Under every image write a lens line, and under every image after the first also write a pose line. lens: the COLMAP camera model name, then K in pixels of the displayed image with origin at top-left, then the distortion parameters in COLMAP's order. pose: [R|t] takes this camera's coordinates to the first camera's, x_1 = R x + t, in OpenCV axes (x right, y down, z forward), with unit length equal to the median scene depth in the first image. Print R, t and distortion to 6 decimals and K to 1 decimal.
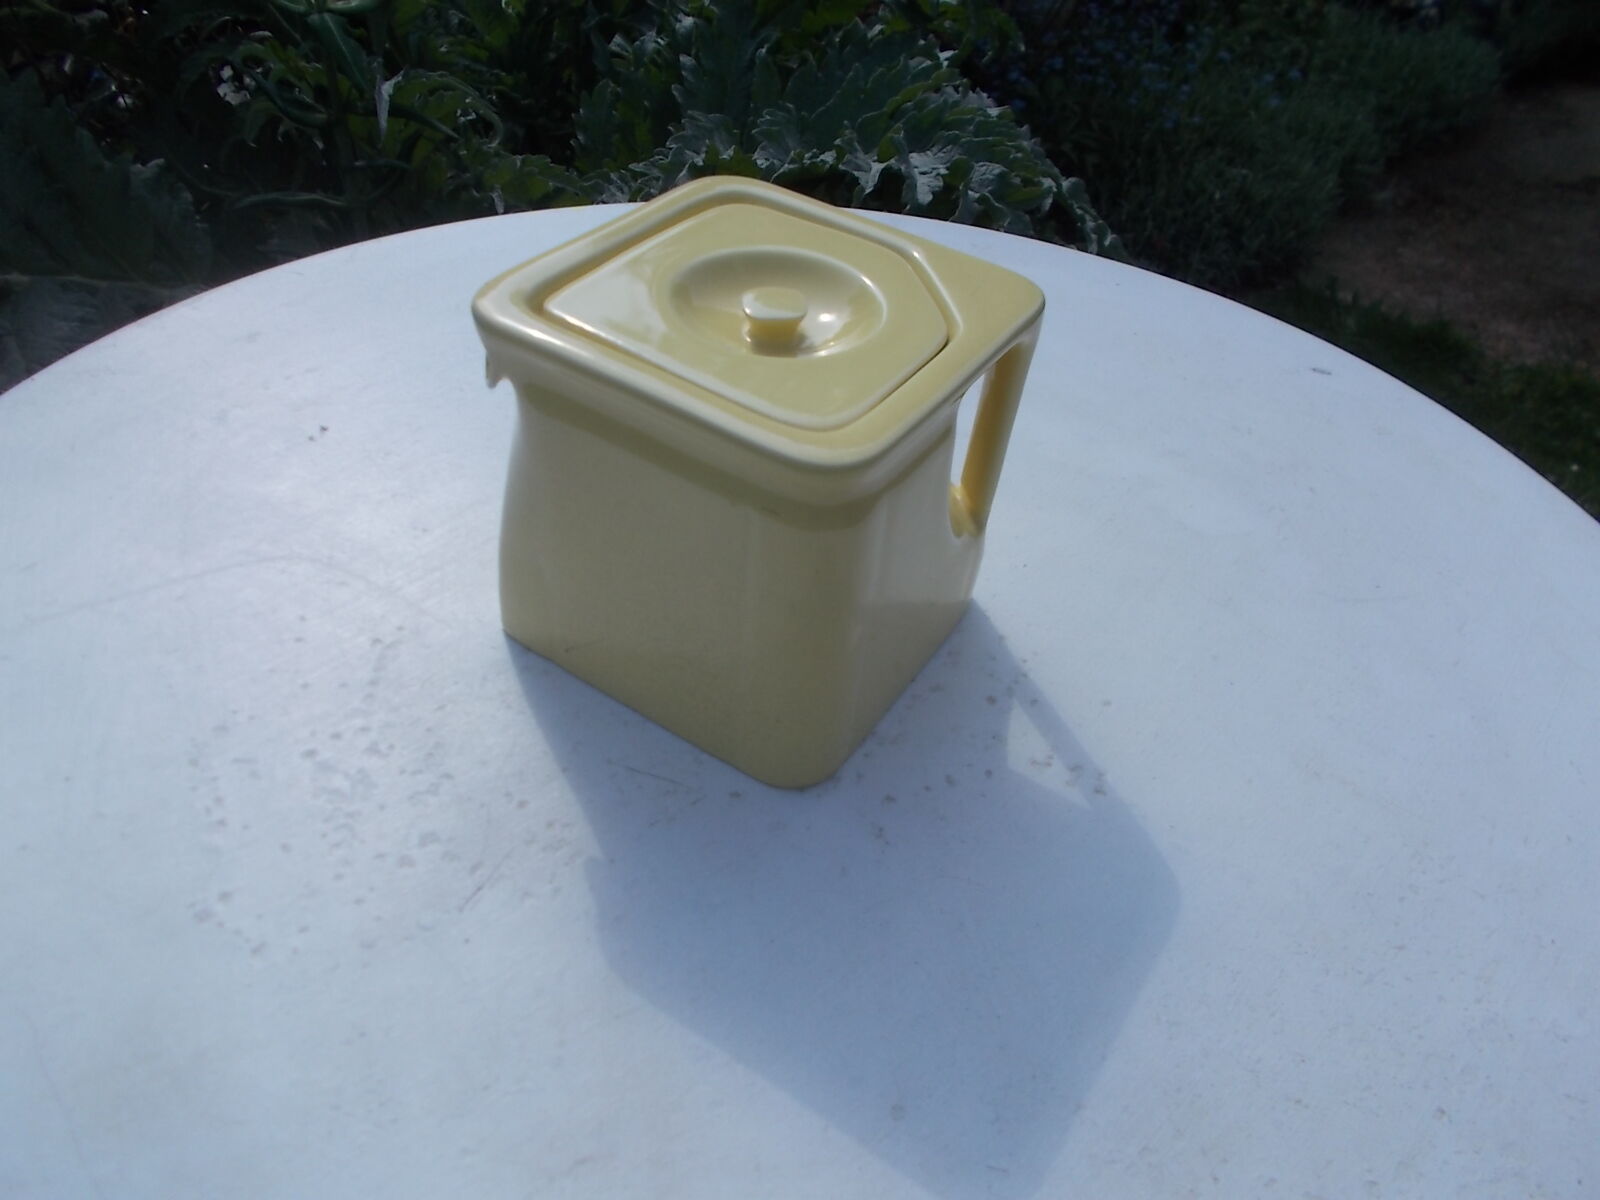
lens RADIAL K [[1229.1, 0, 800.0], [0, 1229.1, 600.0], [0, 0, 1]] dist [0.031476, -0.030955]
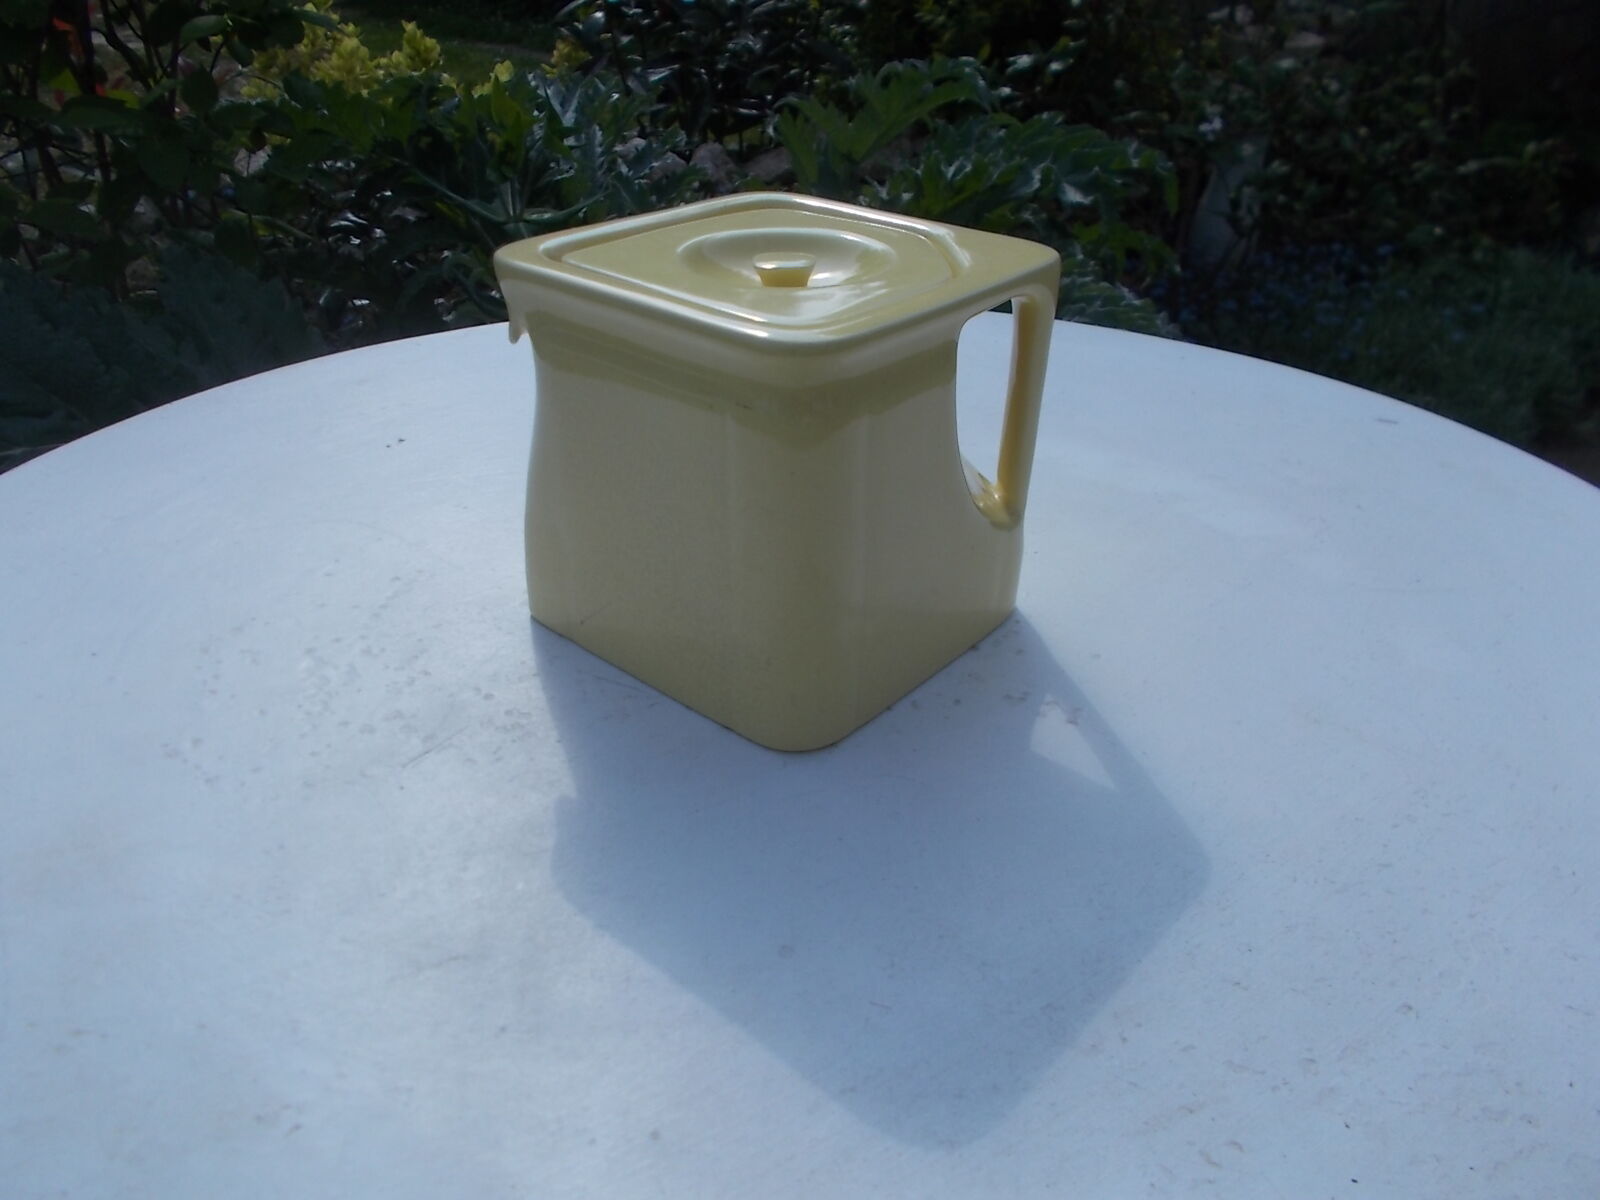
lens RADIAL K [[1206.5, 0, 800.0], [0, 1206.5, 600.0], [0, 0, 1]] dist [0.012498, -0.000460]
pose [[0.987751, 0.006748, -0.155892, 0.166826], [-0.036089, 0.981856, -0.186162, 0.228984], [0.151808, 0.189508, 0.970073, 0.028654]]
